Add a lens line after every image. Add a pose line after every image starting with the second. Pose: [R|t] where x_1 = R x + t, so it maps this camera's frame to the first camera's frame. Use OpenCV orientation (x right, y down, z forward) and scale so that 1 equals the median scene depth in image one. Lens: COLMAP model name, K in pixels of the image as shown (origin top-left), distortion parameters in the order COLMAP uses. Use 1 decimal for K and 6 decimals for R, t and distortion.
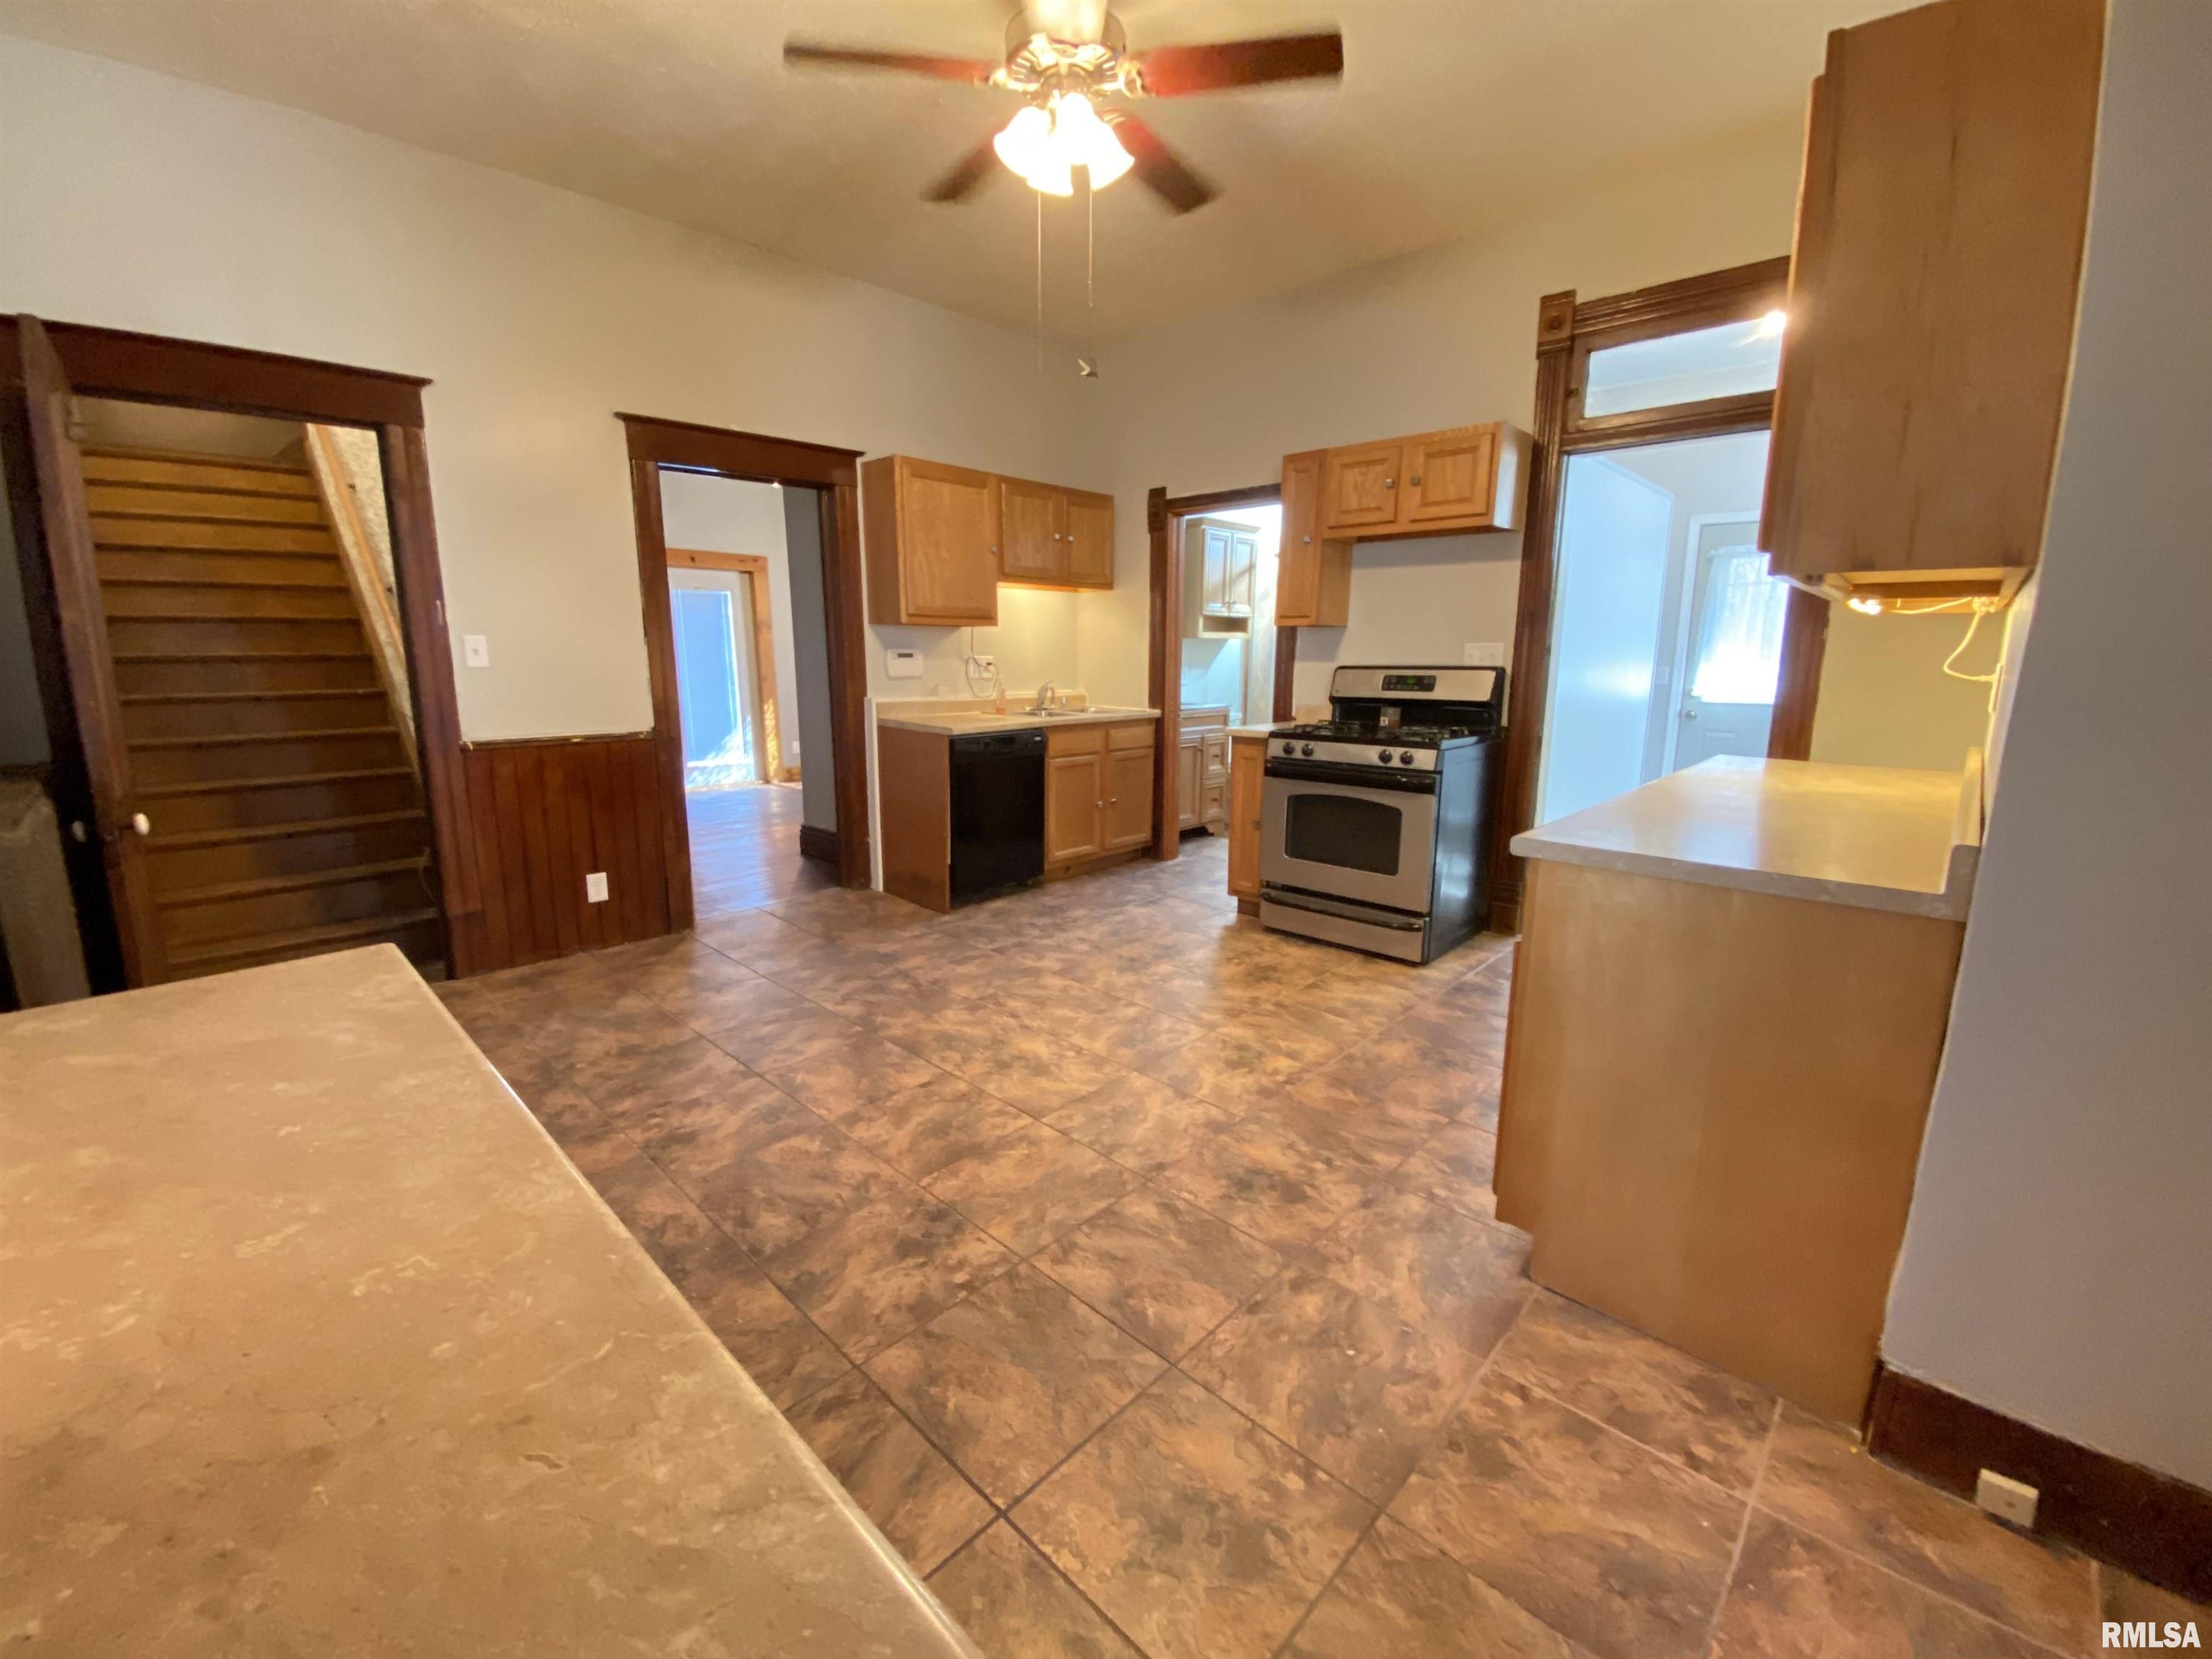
lens RADIAL K [[902.8, 0, 1097.2], [0, 902.8, 813.1], [0, 0, 1]] dist [-0.003145, -0.009004]
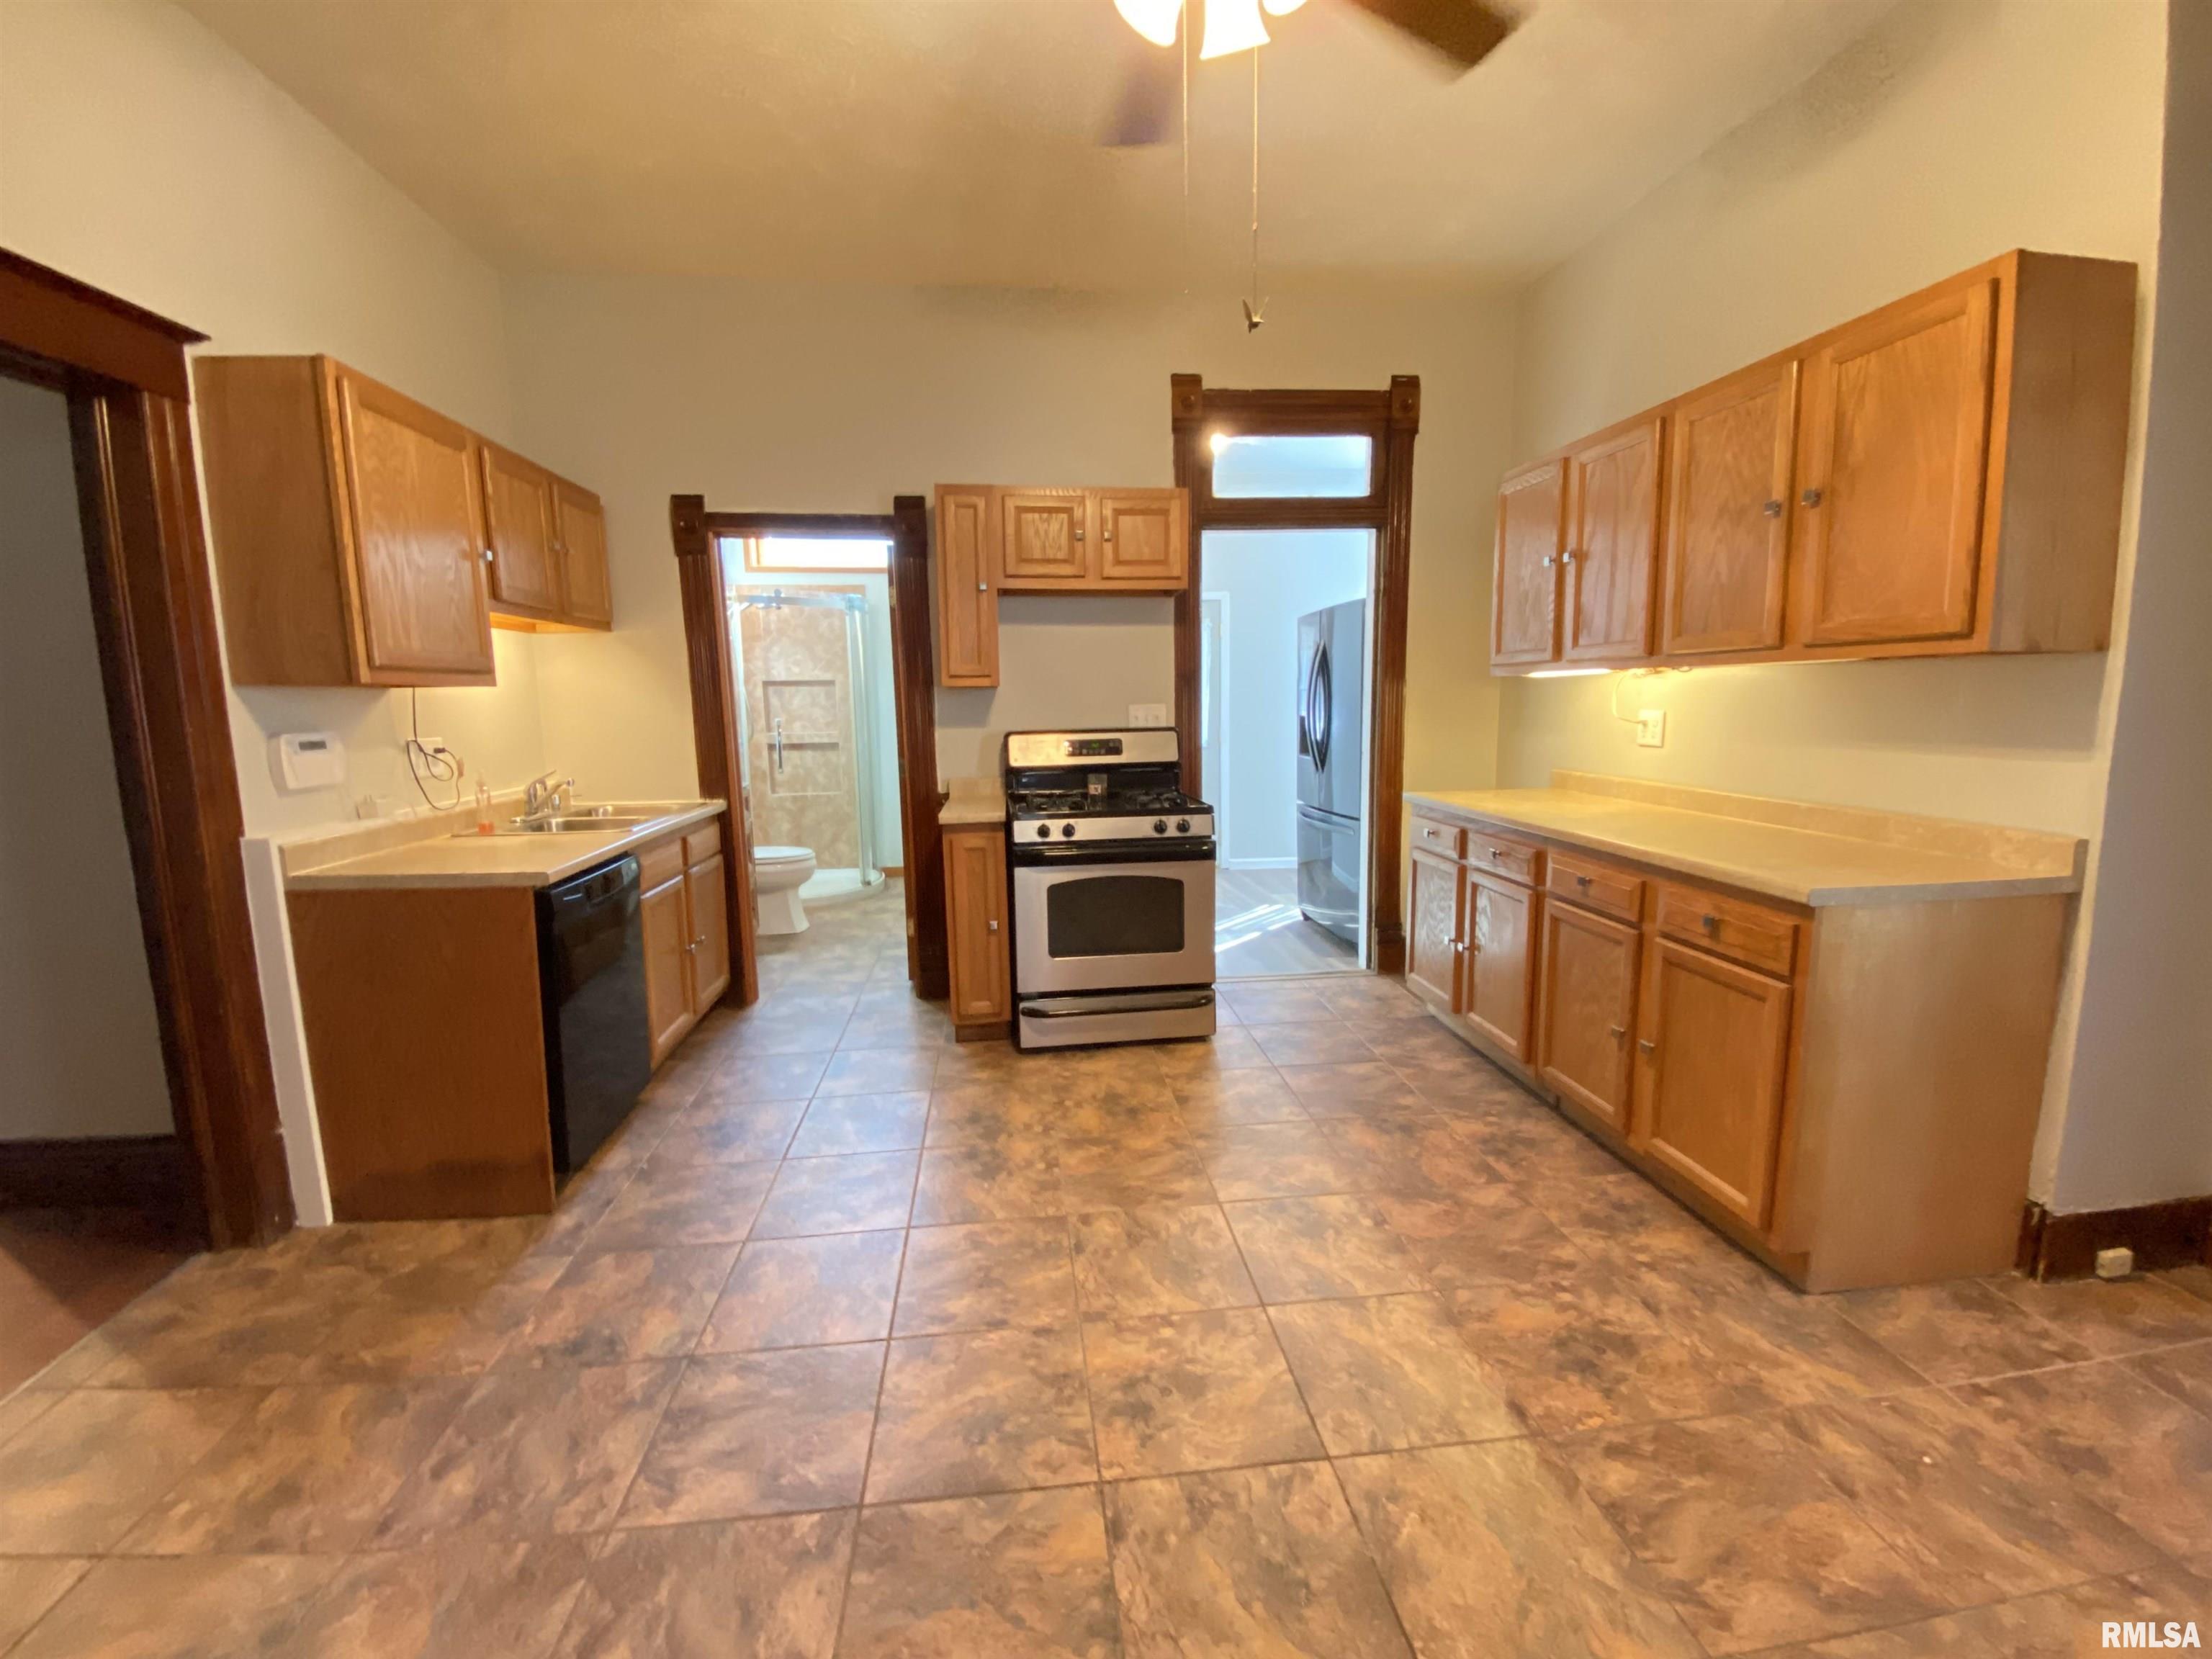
lens RADIAL K [[902.8, 0, 1115.8], [0, 902.8, 797.7], [0, 0, 1]] dist [-0.003145, -0.009004]
pose [[0.638226, -0.100452, 0.763267, -0.437920], [0.154700, 0.987961, 0.000667, -0.106888], [-0.754145, 0.117652, 0.646083, 0.470120]]
